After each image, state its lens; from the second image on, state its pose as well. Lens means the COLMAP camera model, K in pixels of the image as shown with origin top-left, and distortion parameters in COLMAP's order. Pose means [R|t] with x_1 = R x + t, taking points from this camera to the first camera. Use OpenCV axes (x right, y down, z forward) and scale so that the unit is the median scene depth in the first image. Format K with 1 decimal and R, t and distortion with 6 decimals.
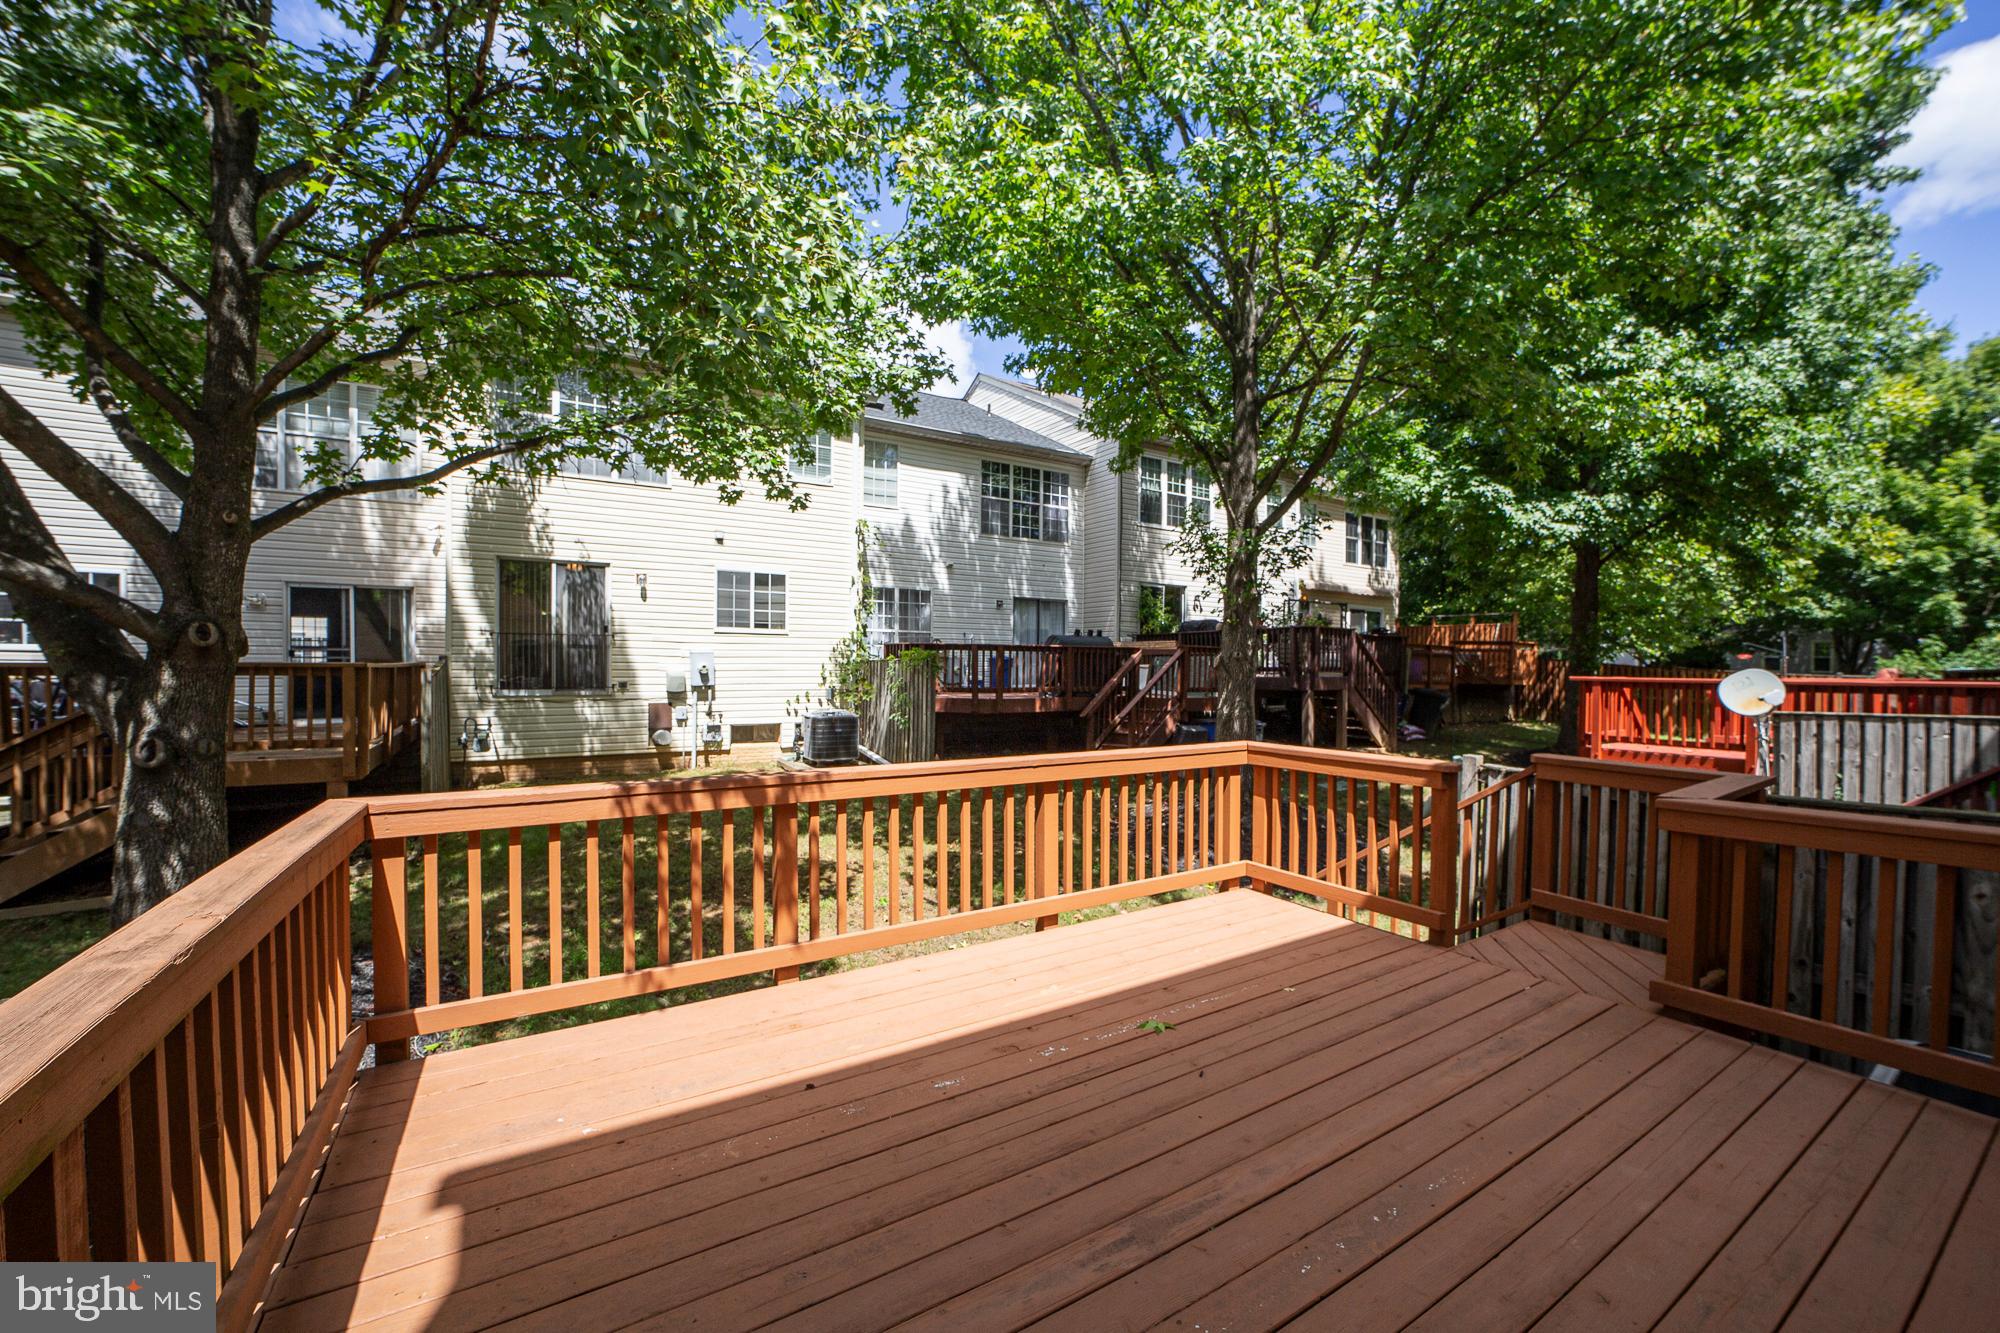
lens RADIAL K [[781.8, 0, 1000.0], [0, 781.8, 666.5], [0, 0, 1]] dist [-0.030402, 0.000055]
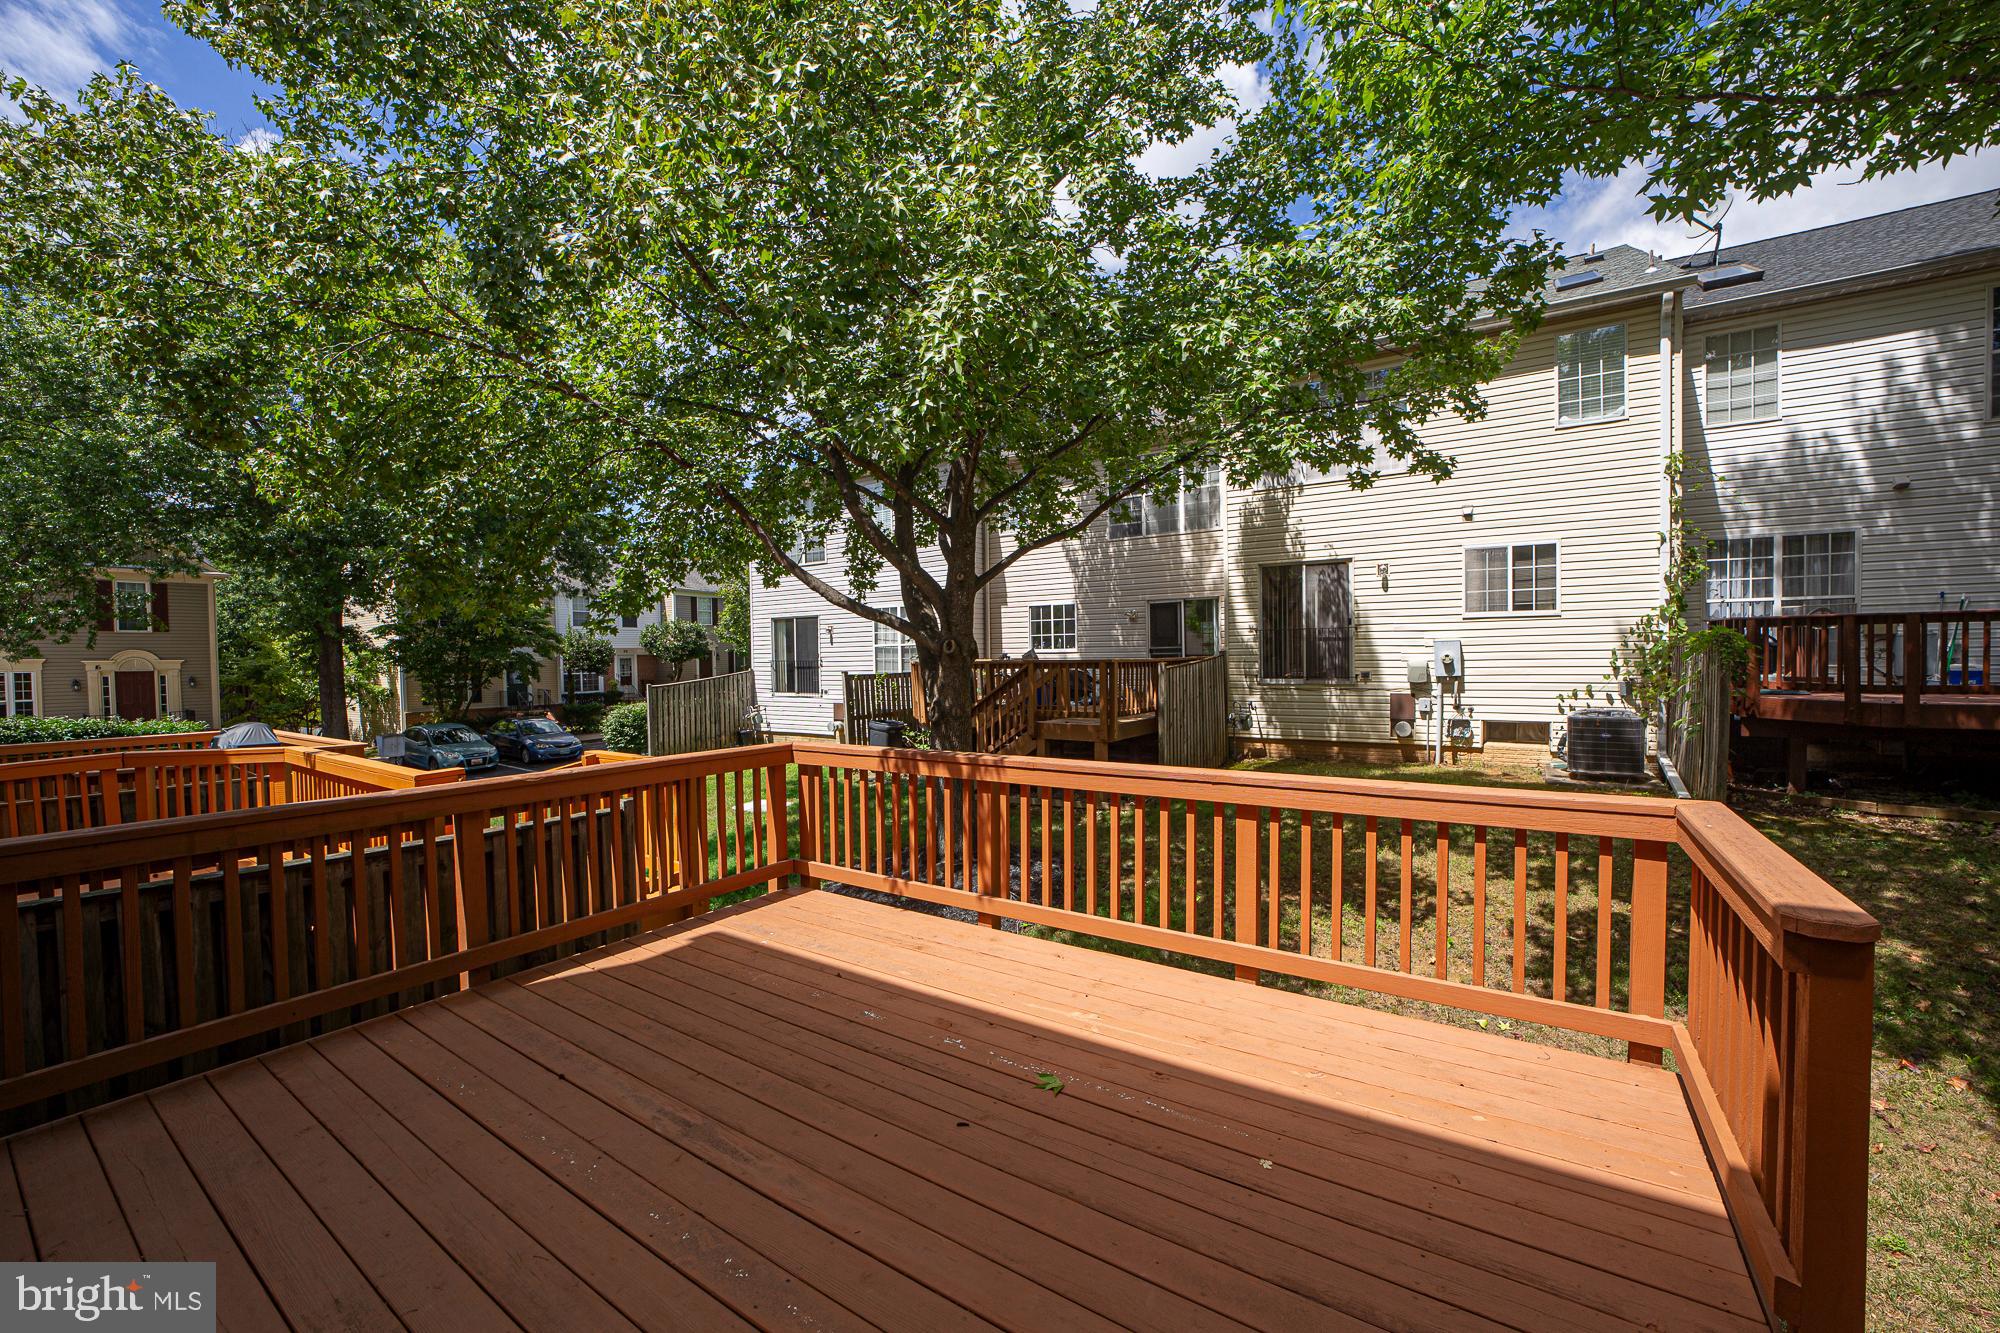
lens RADIAL K [[764.7, 0, 1000.0], [0, 764.7, 666.5], [0, 0, 1]] dist [-0.026170, 0.000084]
pose [[0.421310, -0.000504, -0.906917, 0.222823], [0.017317, 0.999822, 0.007490, -0.003578], [0.906751, -0.018861, 0.421243, 0.138499]]
